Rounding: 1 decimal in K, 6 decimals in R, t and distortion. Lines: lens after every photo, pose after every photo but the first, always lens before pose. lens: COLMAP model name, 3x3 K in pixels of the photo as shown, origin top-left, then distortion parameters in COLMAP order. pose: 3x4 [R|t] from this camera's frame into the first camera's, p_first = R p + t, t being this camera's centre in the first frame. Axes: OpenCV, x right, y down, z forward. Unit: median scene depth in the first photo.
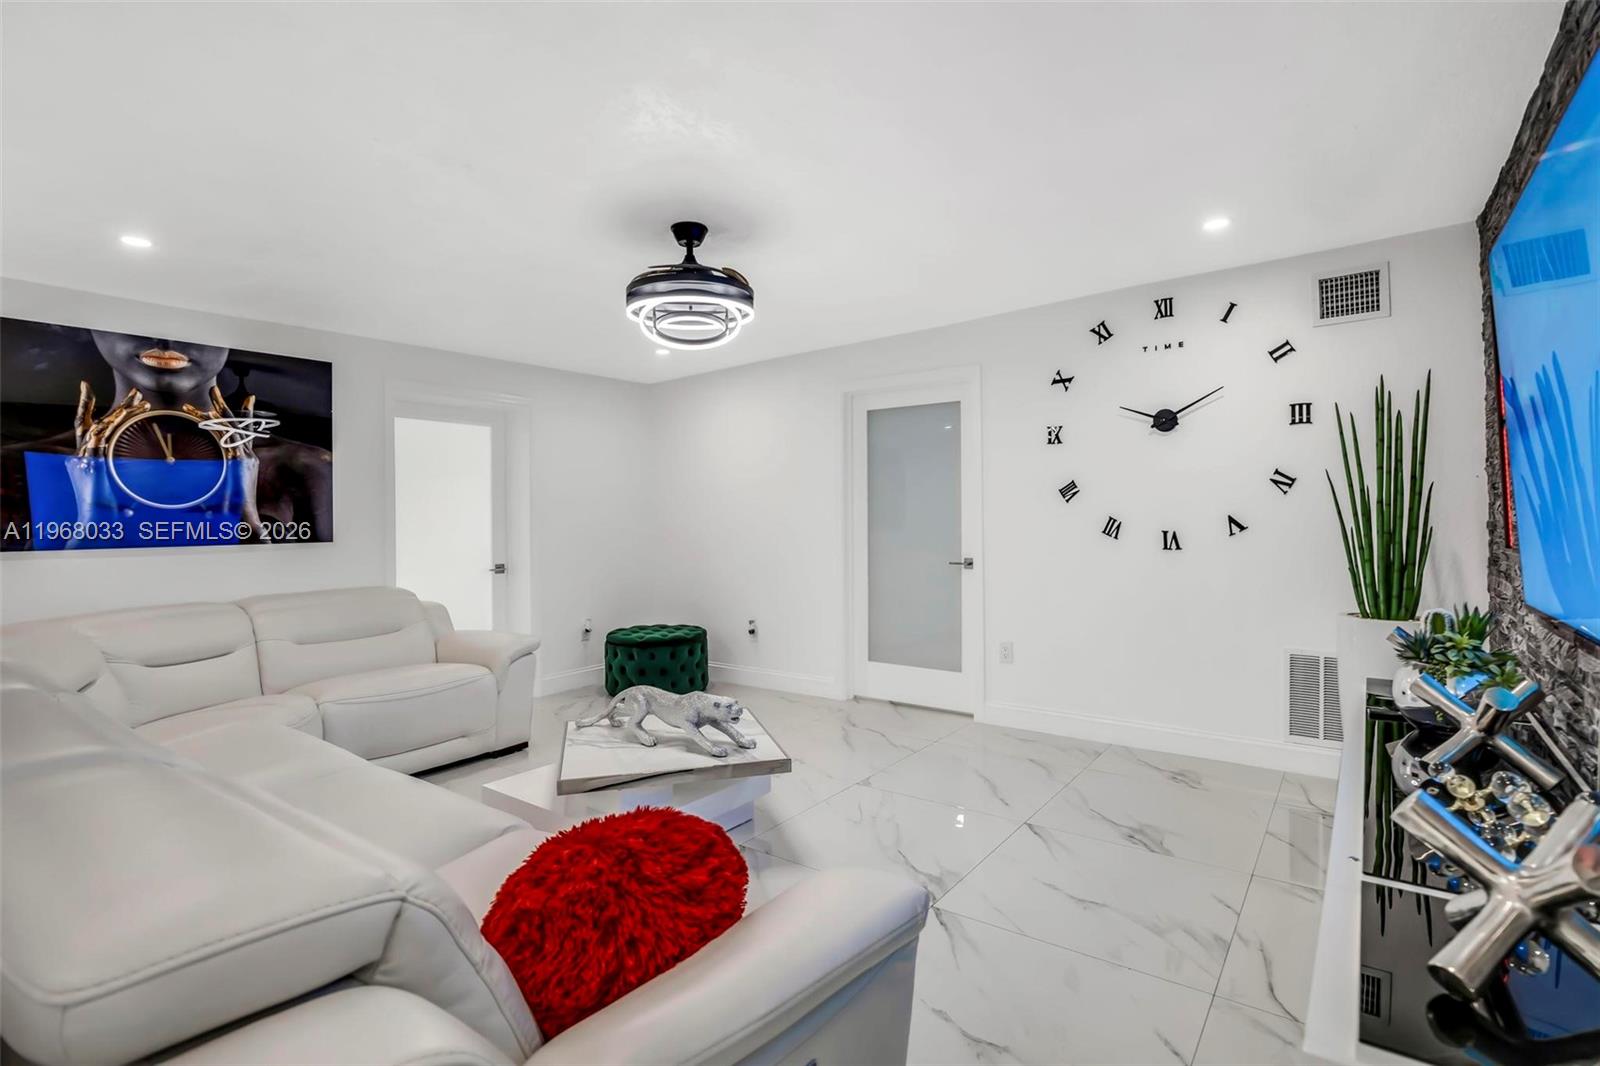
lens RADIAL K [[759.1, 0, 813.5], [0, 759.1, 529.1], [0, 0, 1]] dist [-0.002362, -0.000091]
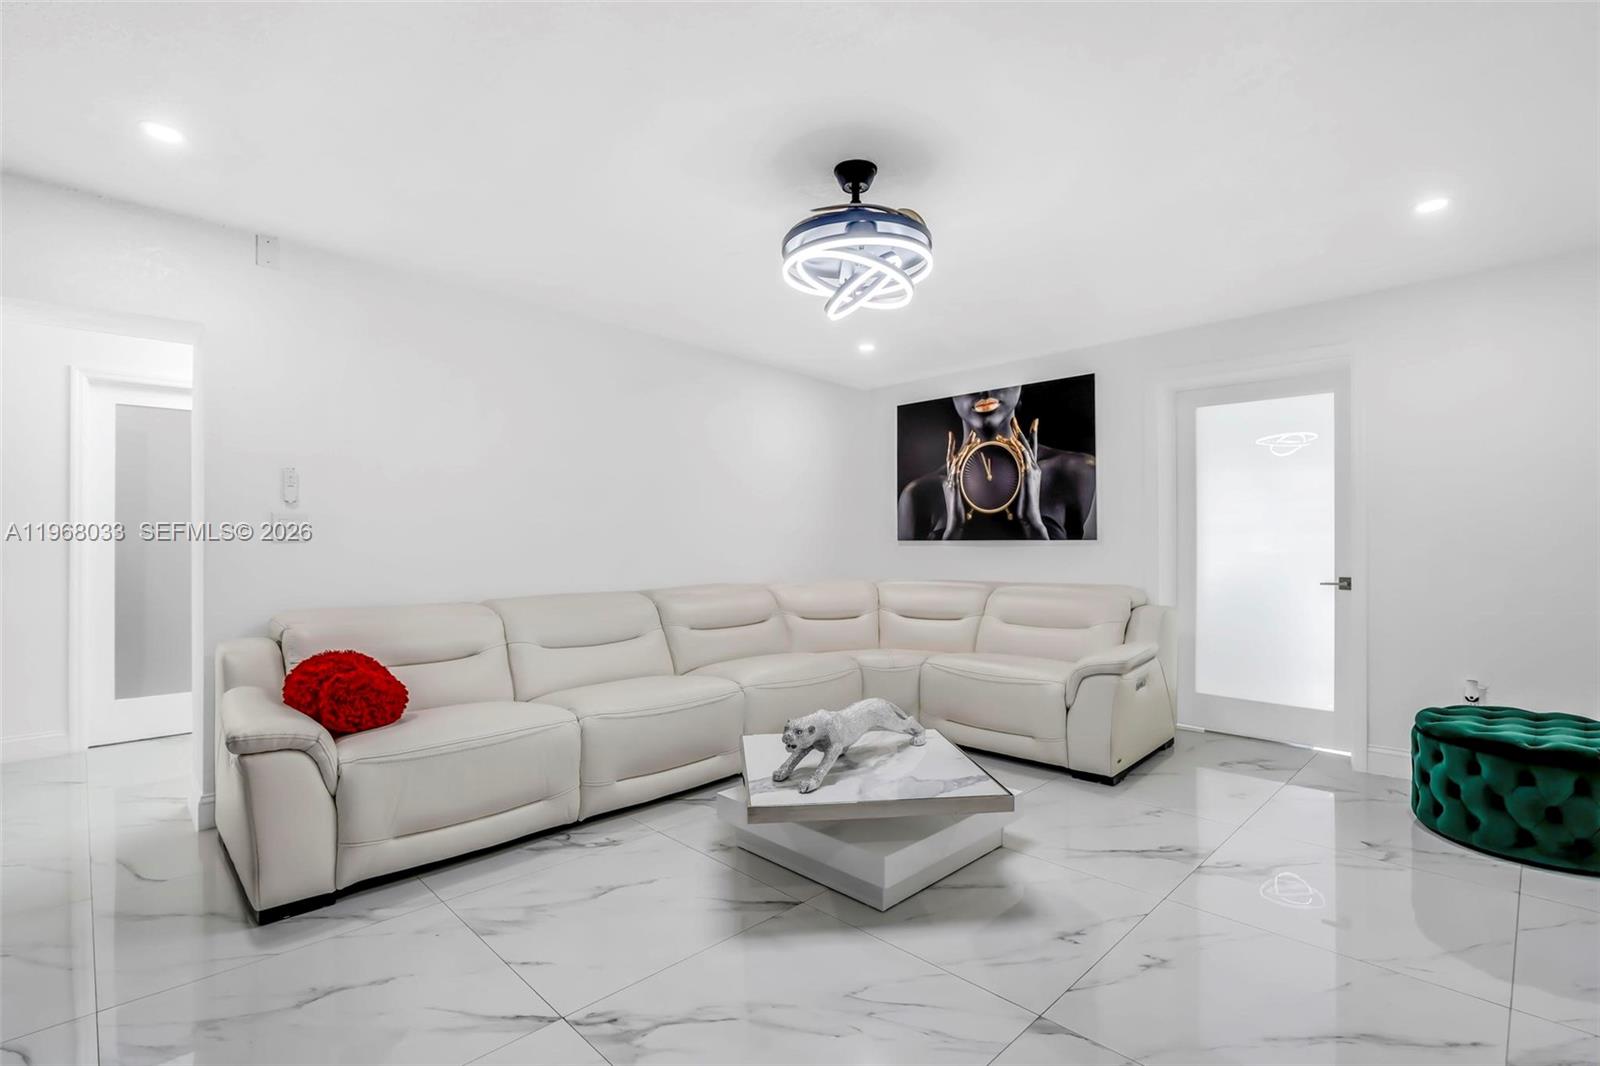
lens RADIAL K [[759.1, 0, 810.2], [0, 759.1, 538.2], [0, 0, 1]] dist [-0.002362, -0.000091]
pose [[-0.169195, 0.010777, -0.985524, 0.567293], [-0.011423, 0.999852, 0.012894, 0.006001], [0.985516, 0.013439, -0.169047, 0.903227]]
